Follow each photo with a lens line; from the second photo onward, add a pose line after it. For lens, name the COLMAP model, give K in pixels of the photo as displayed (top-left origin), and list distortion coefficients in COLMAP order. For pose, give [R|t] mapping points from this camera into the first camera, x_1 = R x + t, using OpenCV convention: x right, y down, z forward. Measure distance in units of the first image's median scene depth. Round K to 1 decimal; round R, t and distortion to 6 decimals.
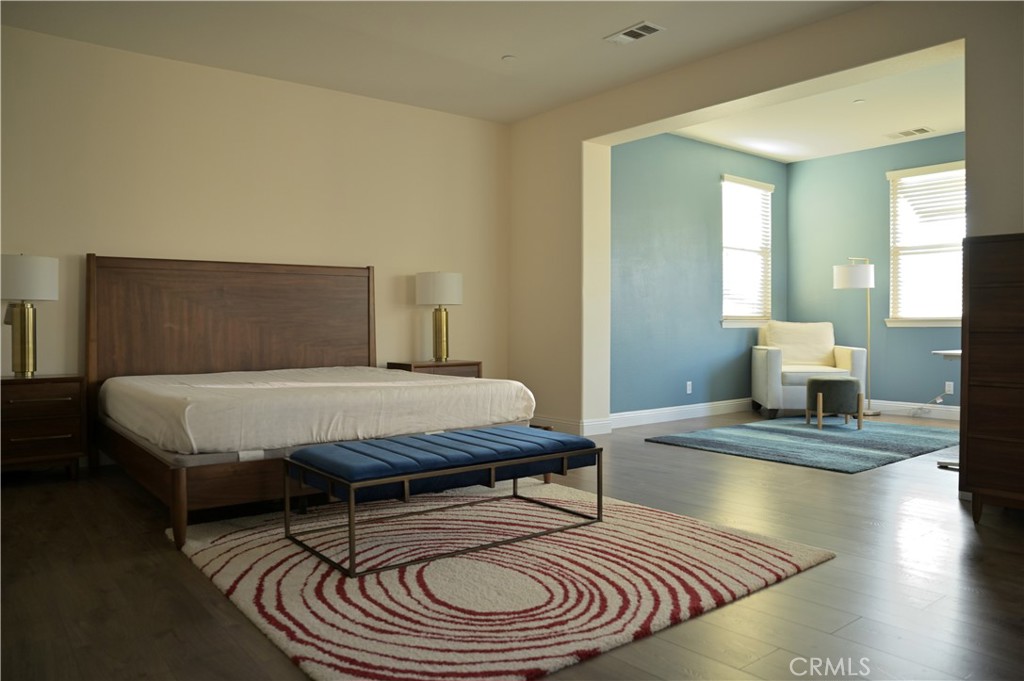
lens RADIAL K [[732.4, 0, 509.7], [0, 732.4, 337.4], [0, 0, 1]] dist [-0.083481, 0.008637]
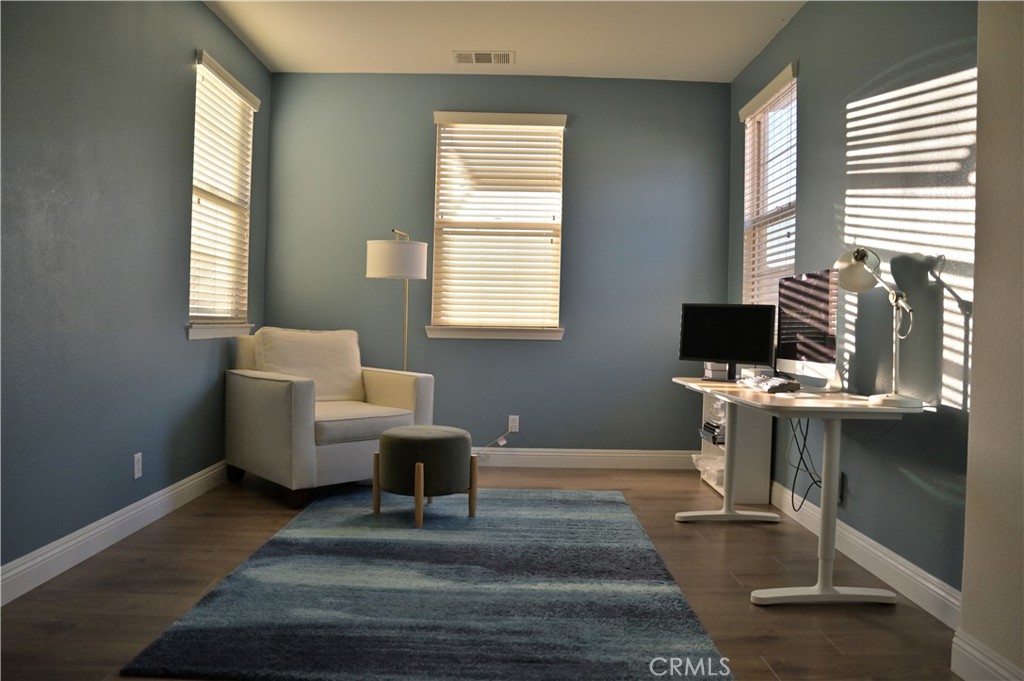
lens RADIAL K [[732.4, 0, 508.6], [0, 732.4, 335.5], [0, 0, 1]] dist [-0.083481, 0.008637]
pose [[0.602128, -0.000021, 0.798400, 0.028886], [-0.012064, 0.999886, 0.009124, -0.041777], [-0.798309, -0.015126, 0.602058, 0.896125]]
